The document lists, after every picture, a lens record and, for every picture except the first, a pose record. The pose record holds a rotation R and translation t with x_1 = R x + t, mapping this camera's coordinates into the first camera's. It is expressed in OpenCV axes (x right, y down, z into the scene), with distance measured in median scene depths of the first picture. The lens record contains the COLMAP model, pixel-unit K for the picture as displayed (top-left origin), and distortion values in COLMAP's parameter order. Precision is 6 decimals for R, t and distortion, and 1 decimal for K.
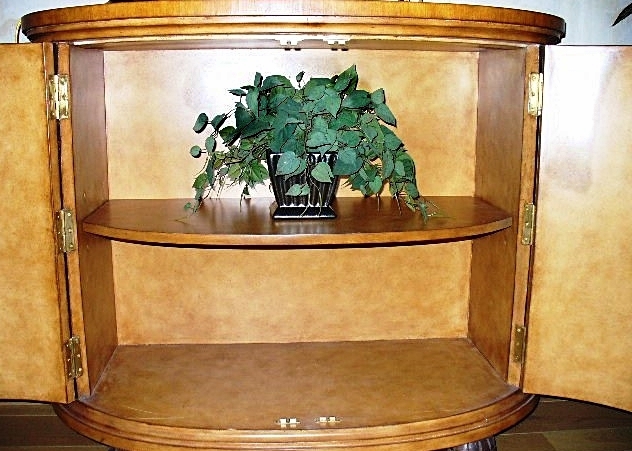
lens RADIAL K [[737.2, 0, 316.0], [0, 737.2, 225.5], [0, 0, 1]] dist [-0.294495, 0.455846]
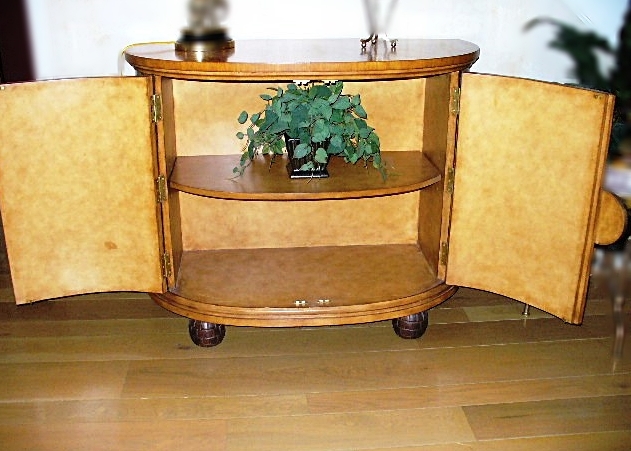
lens RADIAL K [[736.0, 0, 315.5], [0, 736.0, 225.5], [0, 0, 1]] dist [-0.294495, 0.455846]
pose [[0.999927, -0.004017, 0.011417, -0.020787], [0.001866, 0.983206, 0.182488, -0.196441], [-0.011958, -0.182453, 0.983142, -0.586329]]
